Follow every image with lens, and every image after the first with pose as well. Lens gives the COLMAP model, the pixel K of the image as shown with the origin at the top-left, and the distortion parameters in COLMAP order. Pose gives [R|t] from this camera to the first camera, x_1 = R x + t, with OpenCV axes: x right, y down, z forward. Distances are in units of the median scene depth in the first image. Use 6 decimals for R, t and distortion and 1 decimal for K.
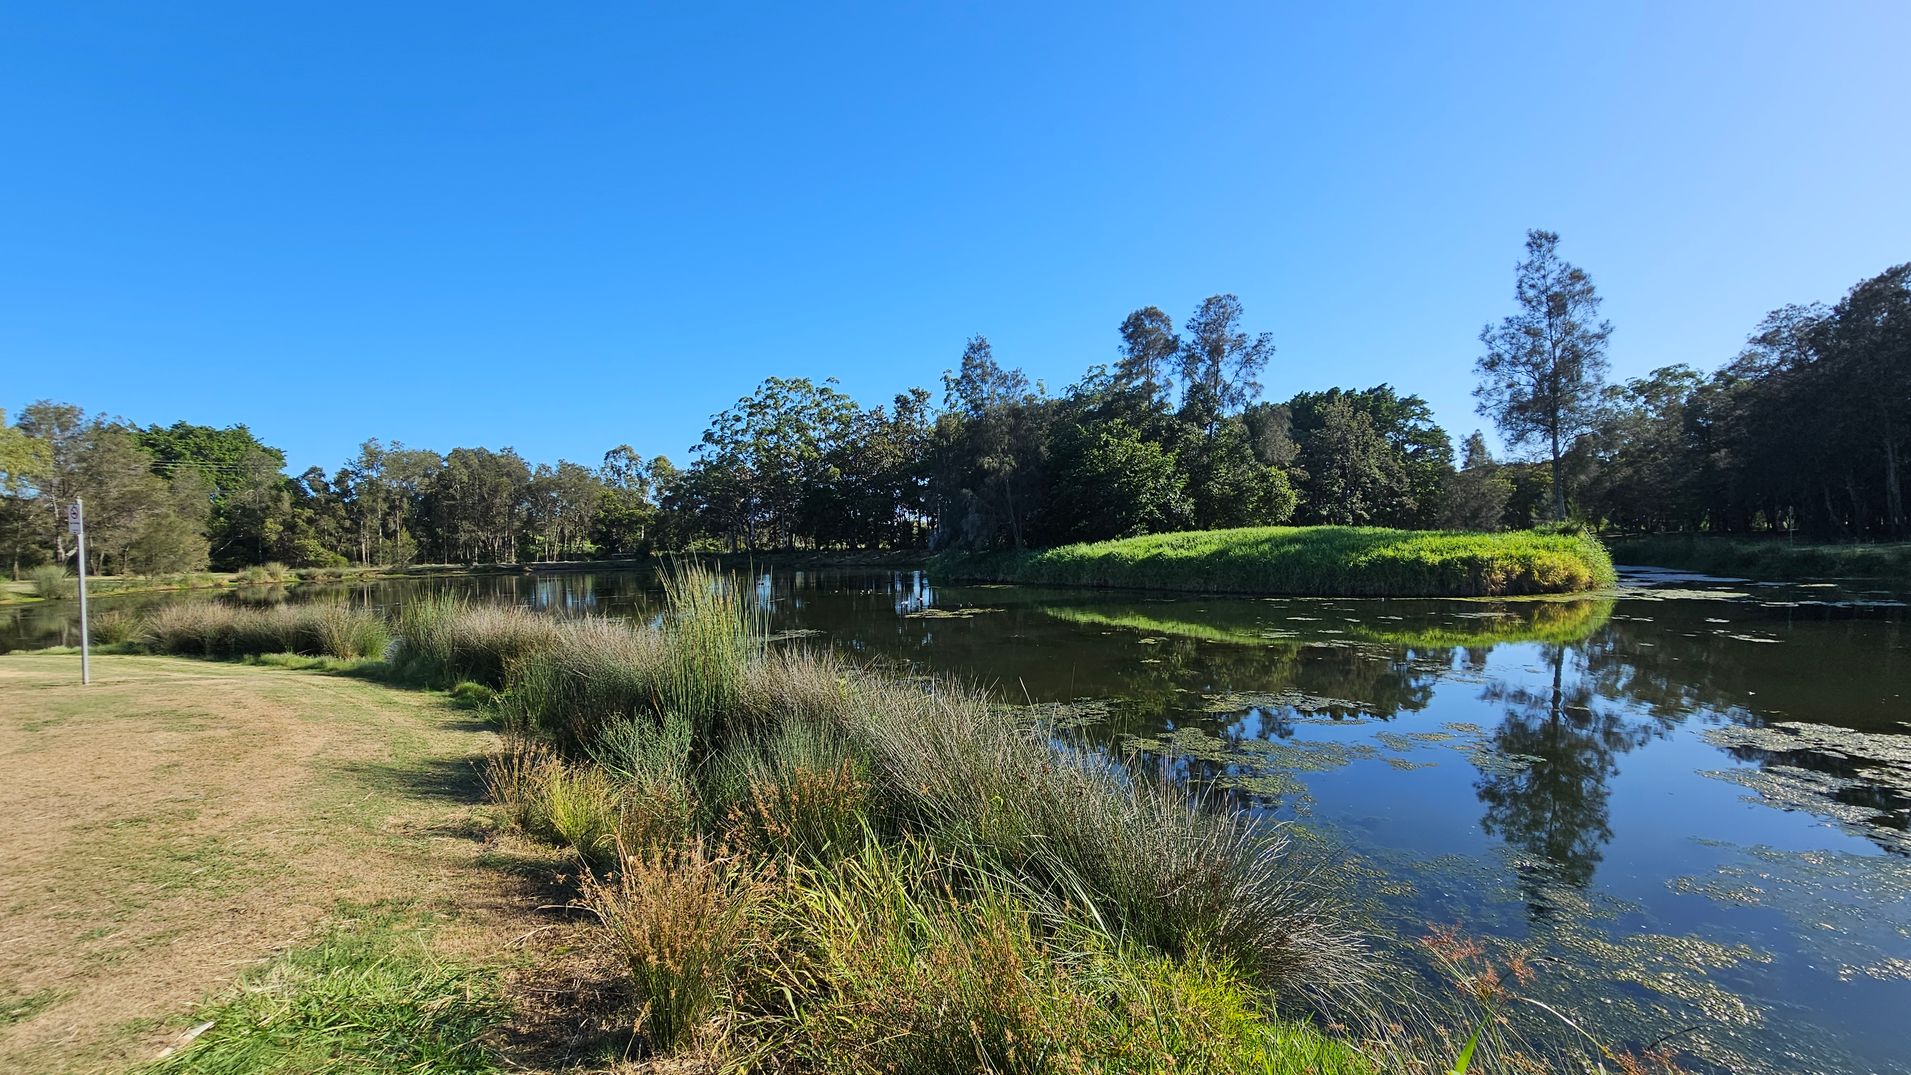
lens RADIAL K [[781.9, 0, 964.0], [0, 781.9, 562.6], [0, 0, 1]] dist [0.000053, -0.000746]
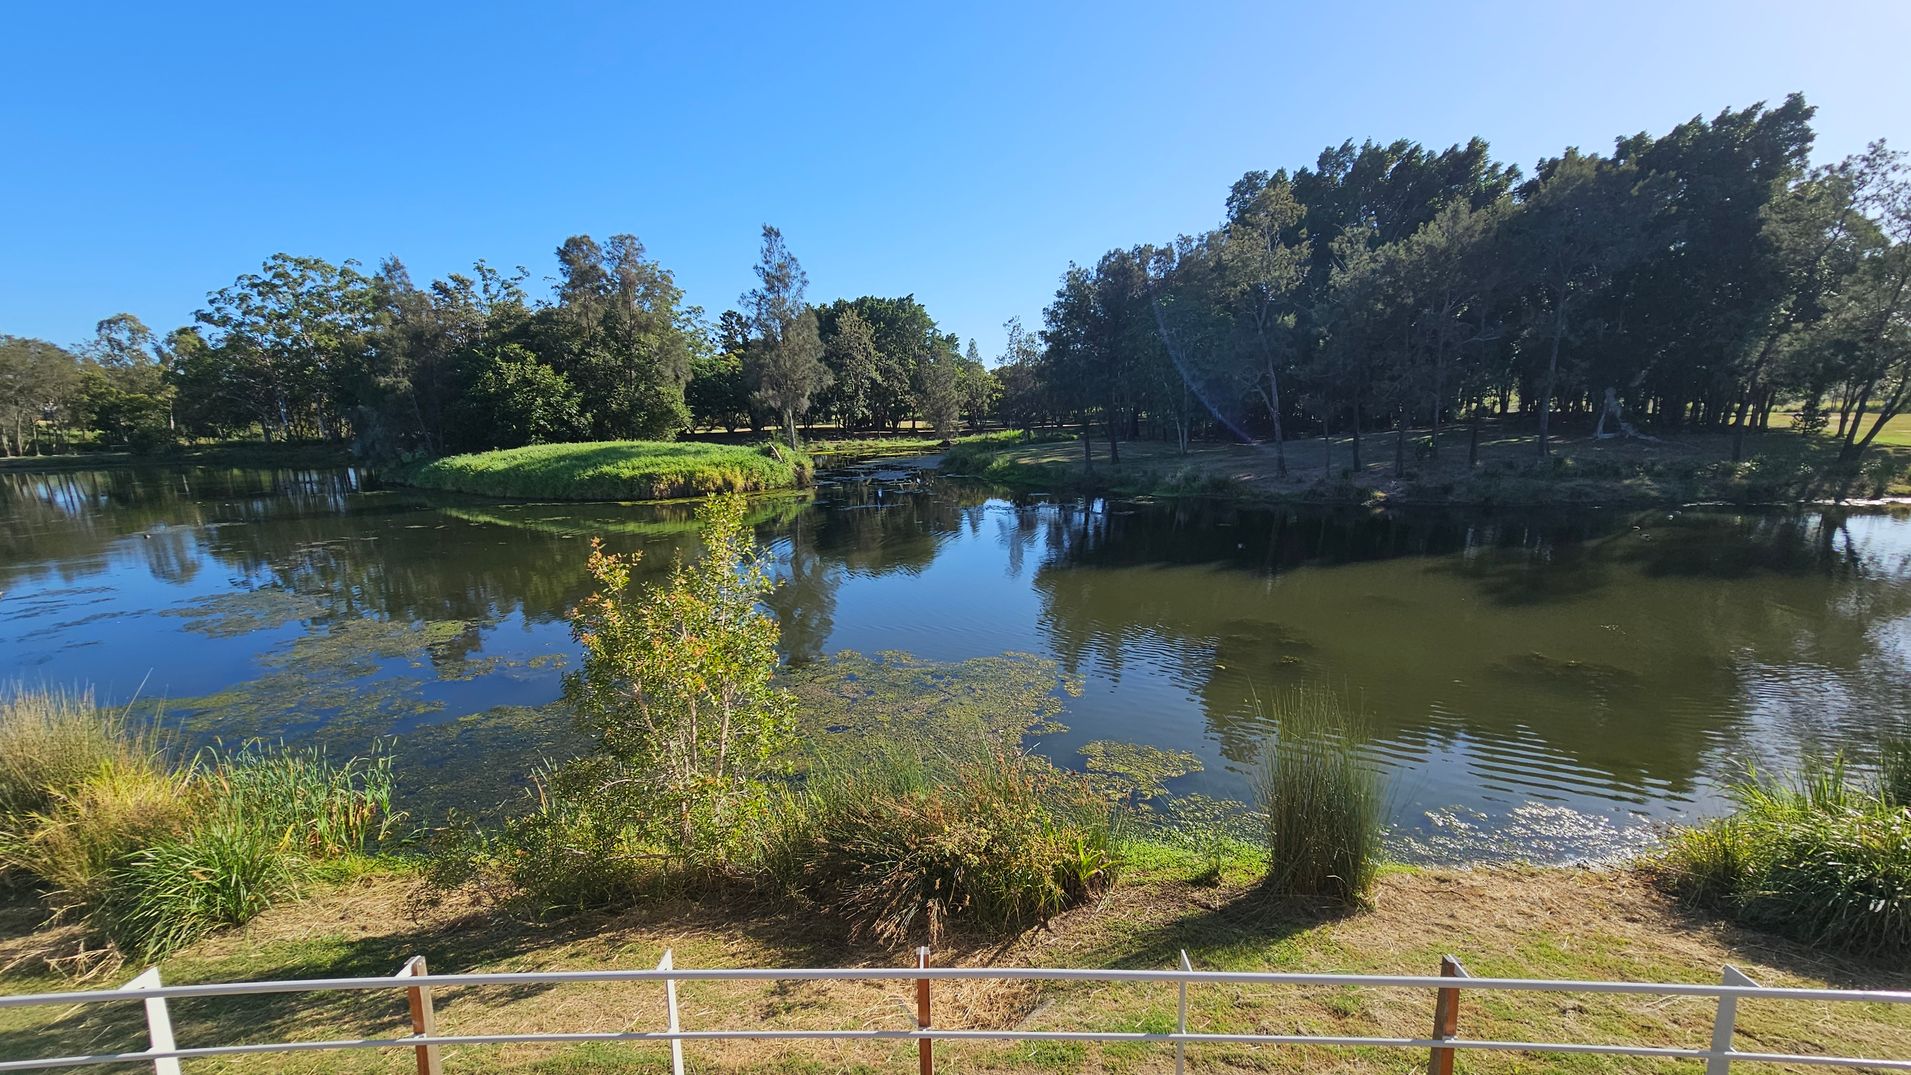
lens RADIAL K [[781.9, 0, 964.0], [0, 781.9, 562.6], [0, 0, 1]] dist [0.000053, -0.000746]
pose [[0.950250, -0.056782, 0.306269, 0.385253], [0.005826, 0.986312, 0.164788, -0.040978], [-0.311434, -0.154805, 0.937574, -0.308838]]
